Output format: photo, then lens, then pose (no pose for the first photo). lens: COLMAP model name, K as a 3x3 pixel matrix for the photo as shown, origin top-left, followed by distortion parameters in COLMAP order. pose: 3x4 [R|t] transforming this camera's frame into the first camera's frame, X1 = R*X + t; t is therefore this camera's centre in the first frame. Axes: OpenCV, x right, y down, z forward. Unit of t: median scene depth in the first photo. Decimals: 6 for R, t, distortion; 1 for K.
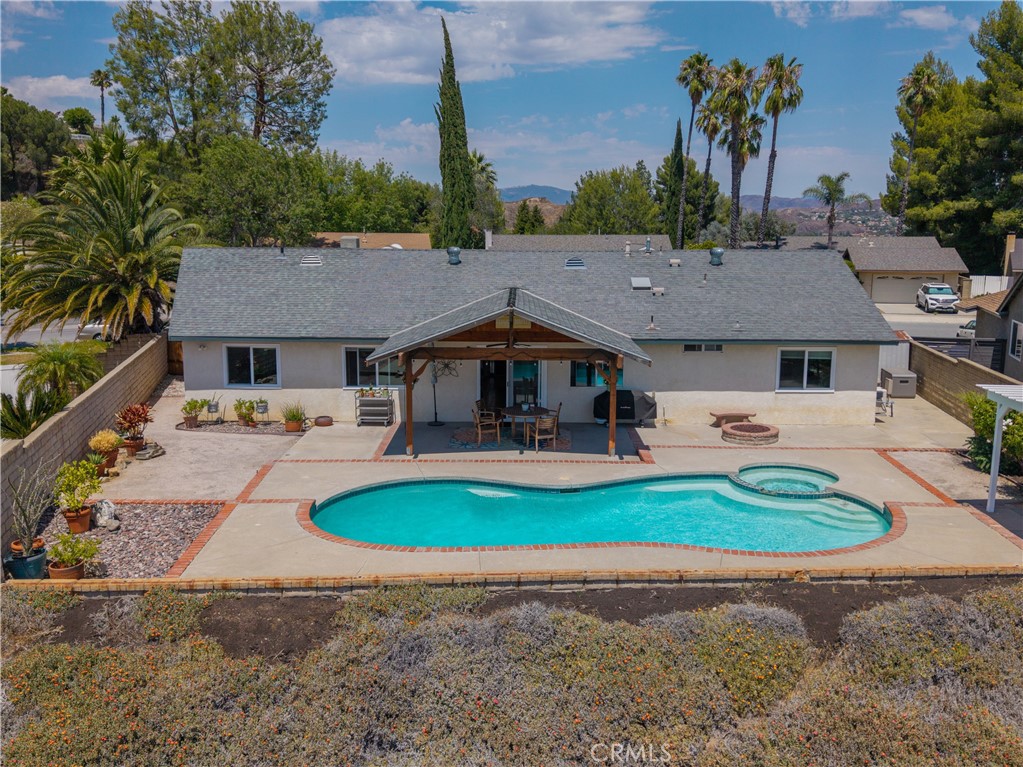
lens RADIAL K [[908.6, 0, 519.9], [0, 908.6, 377.0], [0, 0, 1]] dist [0.023540, -0.058104]
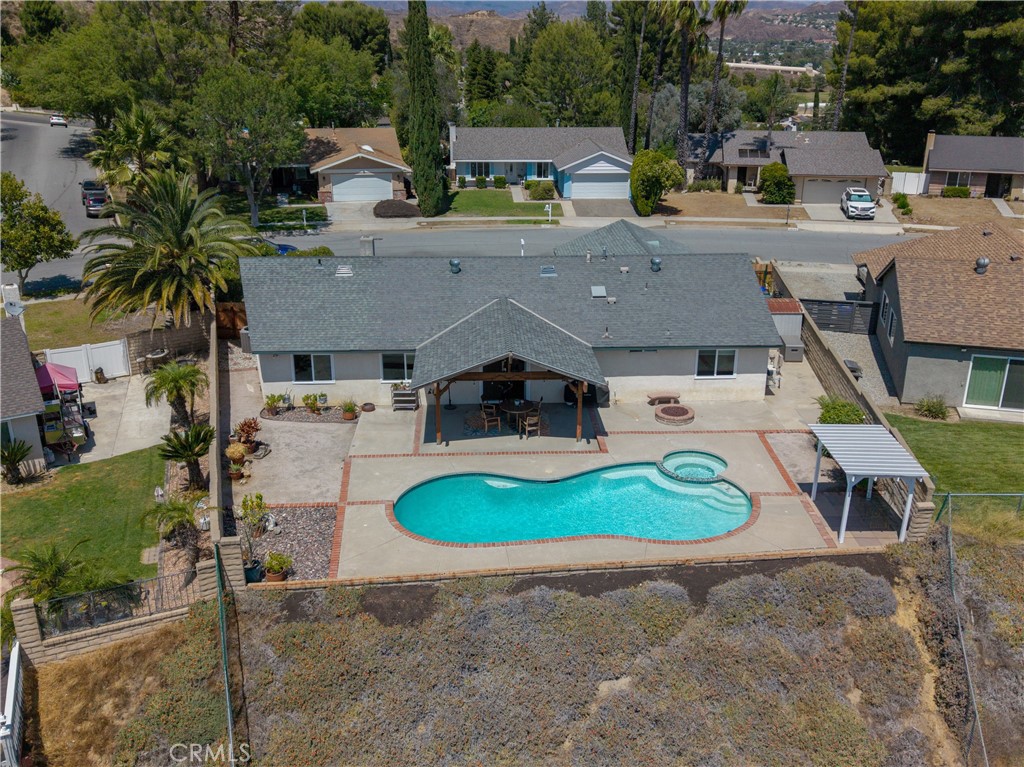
lens RADIAL K [[909.5, 0, 517.3], [0, 909.5, 381.3], [0, 0, 1]] dist [0.023540, -0.058104]
pose [[0.998677, -0.021785, 0.046577, -0.056583], [0.012593, 0.981854, 0.189220, -0.256726], [-0.049854, -0.188383, 0.980829, -0.363426]]
